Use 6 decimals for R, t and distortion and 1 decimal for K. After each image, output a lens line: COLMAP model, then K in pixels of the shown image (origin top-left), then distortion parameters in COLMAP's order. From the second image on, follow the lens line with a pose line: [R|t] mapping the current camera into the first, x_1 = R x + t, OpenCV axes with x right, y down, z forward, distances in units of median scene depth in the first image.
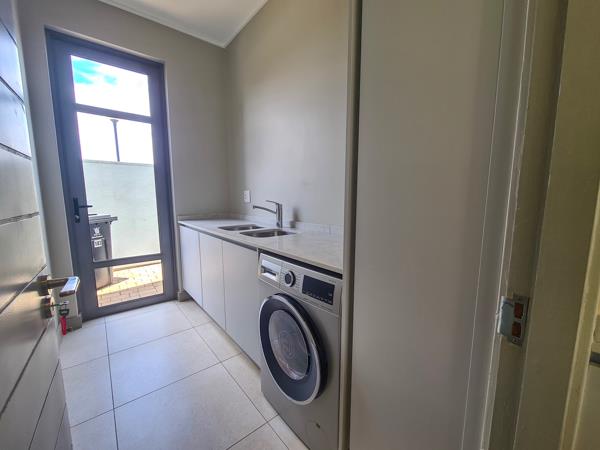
lens RADIAL K [[250.6, 0, 297.3], [0, 250.6, 227.0], [0, 0, 1]] dist [-0.003026, -0.000156]
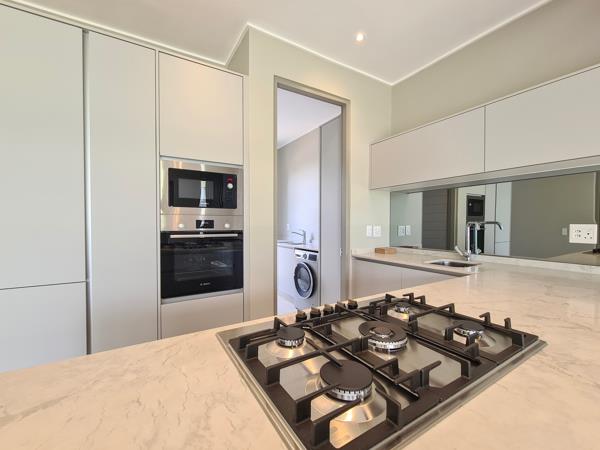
lens RADIAL K [[260.2, 0, 296.8], [0, 260.2, 226.4], [0, 0, 1]] dist [-0.001078, -0.000146]
pose [[0.990128, 0.004461, -0.140093, 0.260021], [-0.019653, 0.994038, -0.107248, 0.157578], [0.138780, 0.108943, 0.984313, -1.782211]]
